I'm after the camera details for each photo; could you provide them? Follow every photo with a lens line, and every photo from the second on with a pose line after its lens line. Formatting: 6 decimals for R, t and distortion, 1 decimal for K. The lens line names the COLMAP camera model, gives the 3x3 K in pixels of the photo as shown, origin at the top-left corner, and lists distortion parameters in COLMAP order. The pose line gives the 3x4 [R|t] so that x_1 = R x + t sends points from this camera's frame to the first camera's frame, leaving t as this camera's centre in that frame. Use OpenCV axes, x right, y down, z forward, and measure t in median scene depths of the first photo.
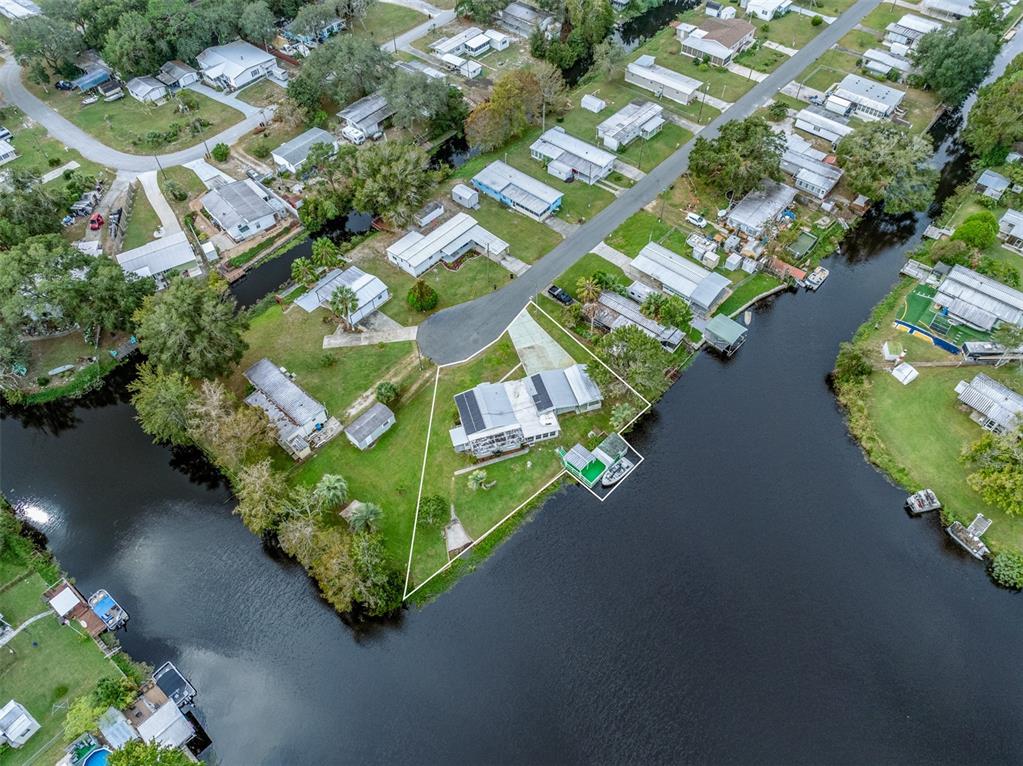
lens RADIAL K [[720.9, 0, 516.3], [0, 720.9, 375.4], [0, 0, 1]] dist [-0.019689, -0.003124]
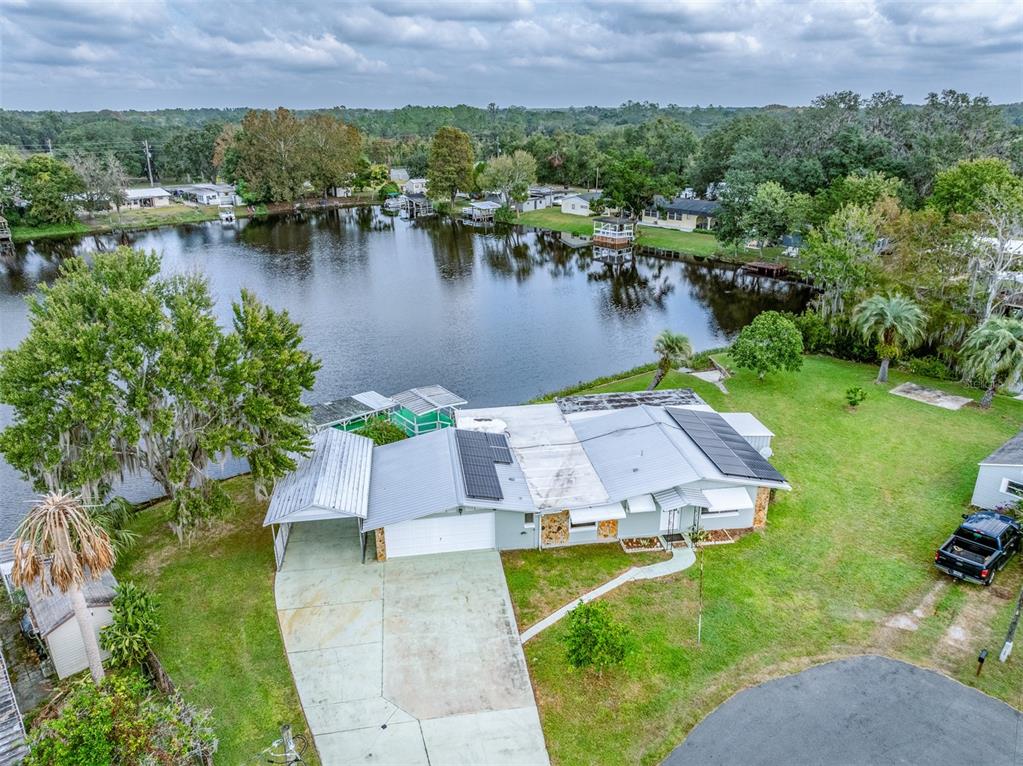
lens RADIAL K [[720.9, 0, 516.0], [0, 720.9, 382.0], [0, 0, 1]] dist [-0.019689, -0.003124]
pose [[-0.988229, -0.041551, 0.147230, -0.019805], [0.128140, 0.300889, 0.945011, -0.240093], [-0.083566, 0.952753, -0.292023, 0.980820]]
